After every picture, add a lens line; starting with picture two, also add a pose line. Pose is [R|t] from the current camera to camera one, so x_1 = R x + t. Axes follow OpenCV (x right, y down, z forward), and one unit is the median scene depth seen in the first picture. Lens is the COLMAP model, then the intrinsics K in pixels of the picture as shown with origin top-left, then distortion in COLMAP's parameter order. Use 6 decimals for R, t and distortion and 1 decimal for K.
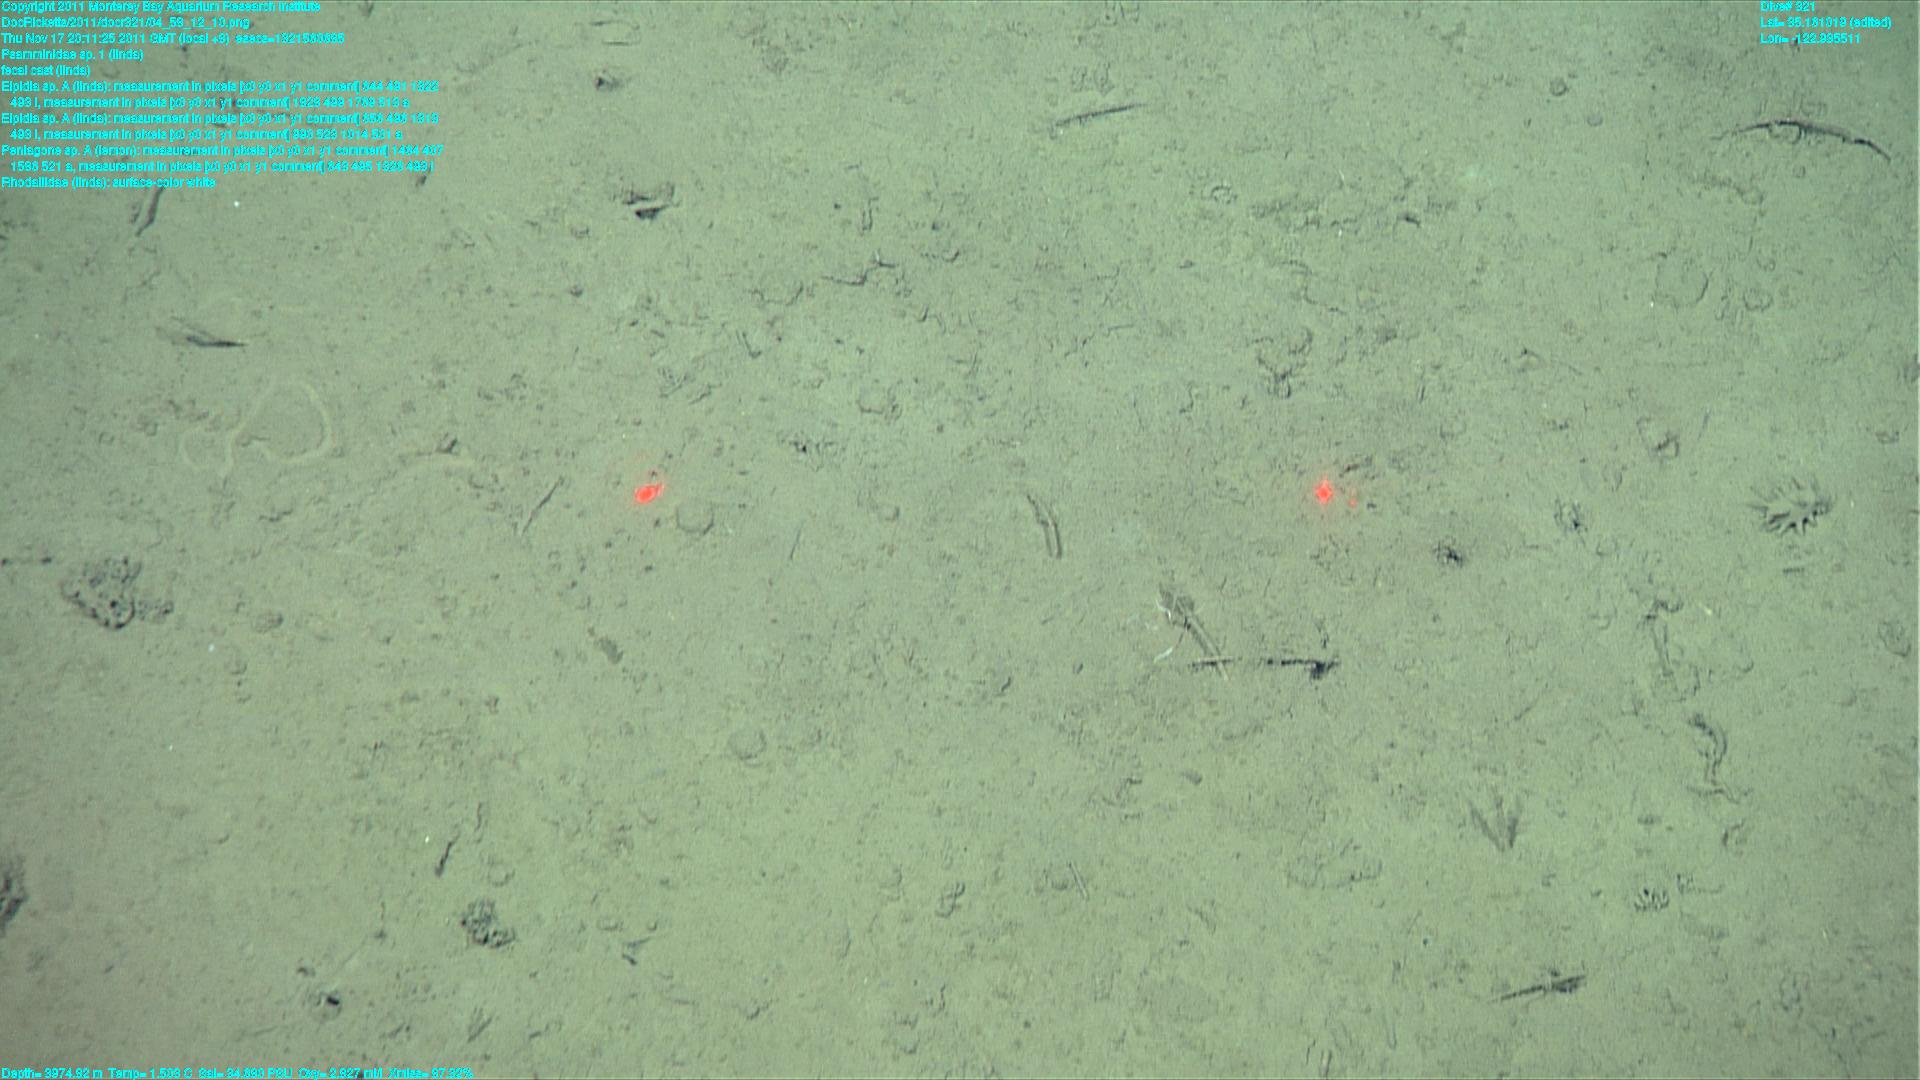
lens RADIAL K [[783.9, 0, 959.3], [0, 783.9, 543.5], [0, 0, 1]] dist [0.008138, 0.000147]
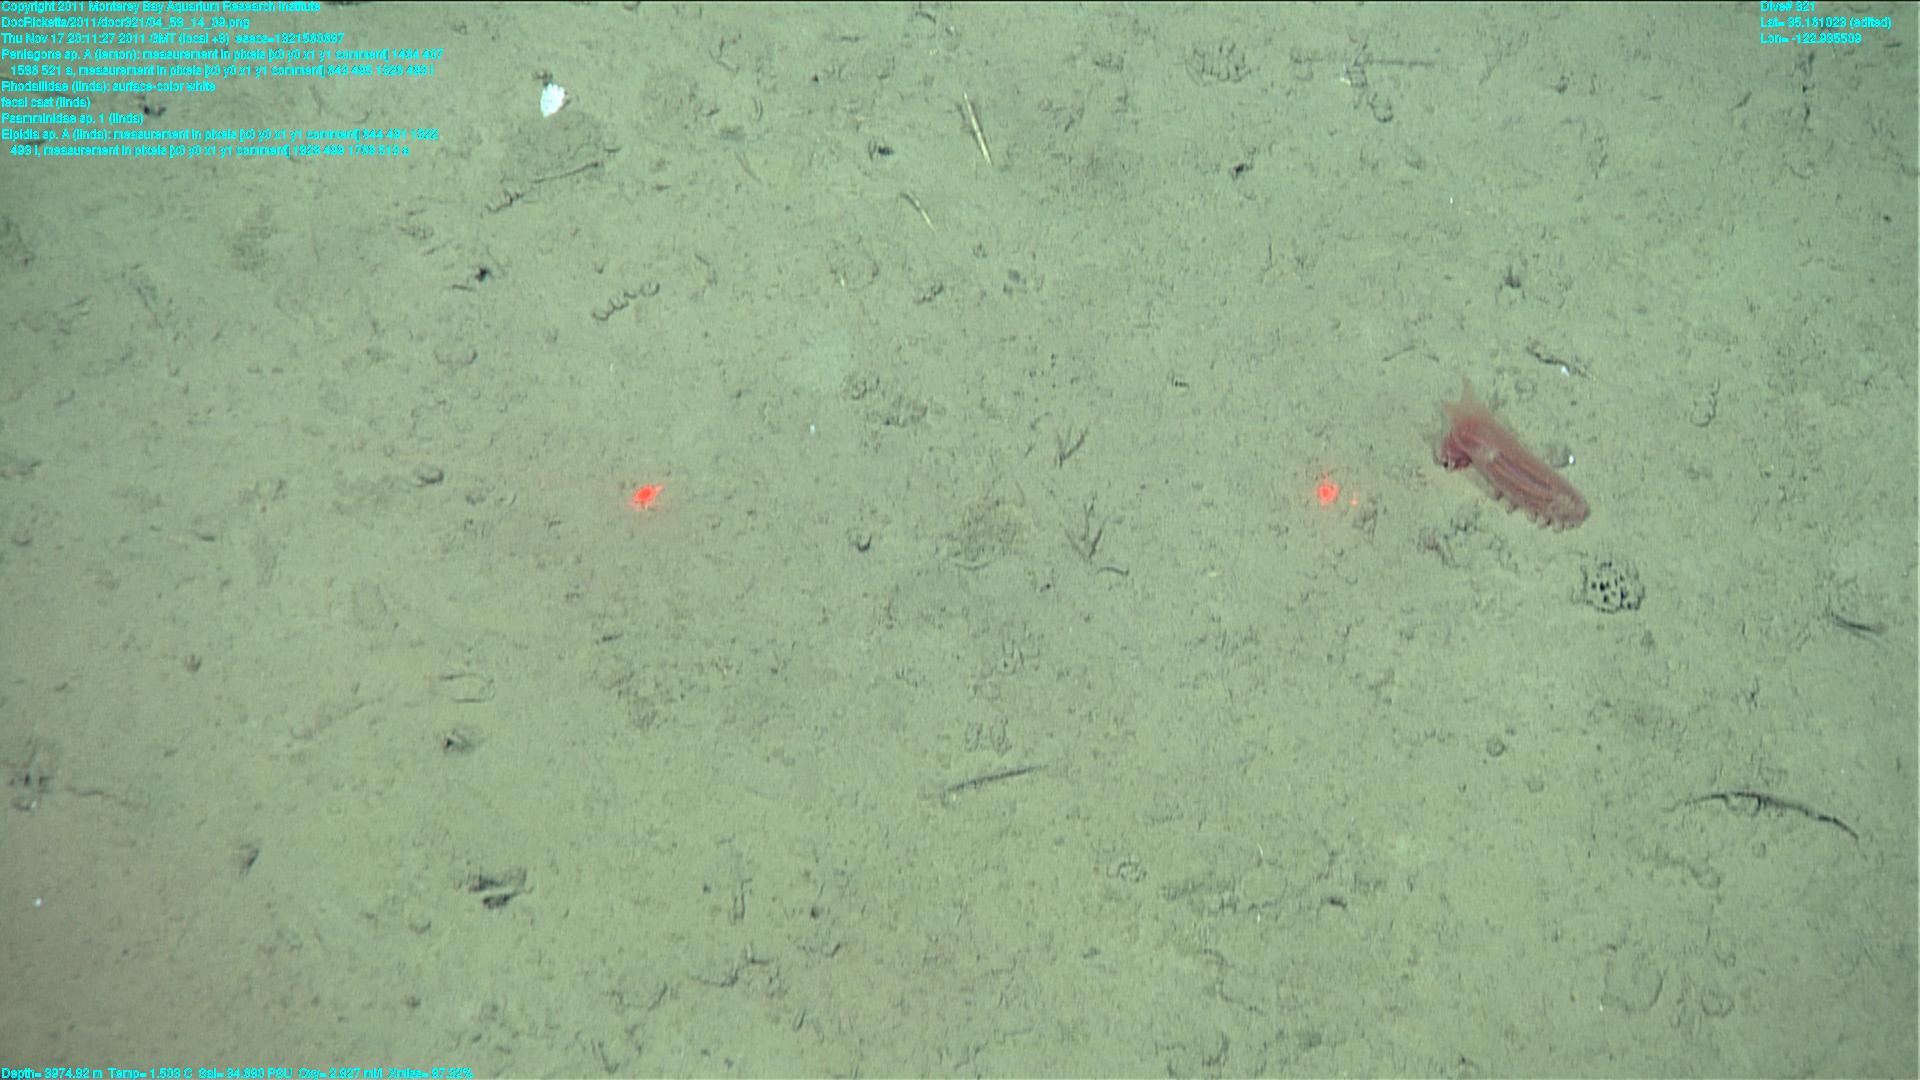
lens RADIAL K [[783.9, 0, 961.1], [0, 783.9, 536.4], [0, 0, 1]] dist [0.008138, 0.000147]
pose [[0.999996, -0.001966, 0.001929, 0.137649], [0.001986, 0.999941, -0.010657, -0.823165], [-0.001908, 0.010661, 0.999941, 0.084516]]
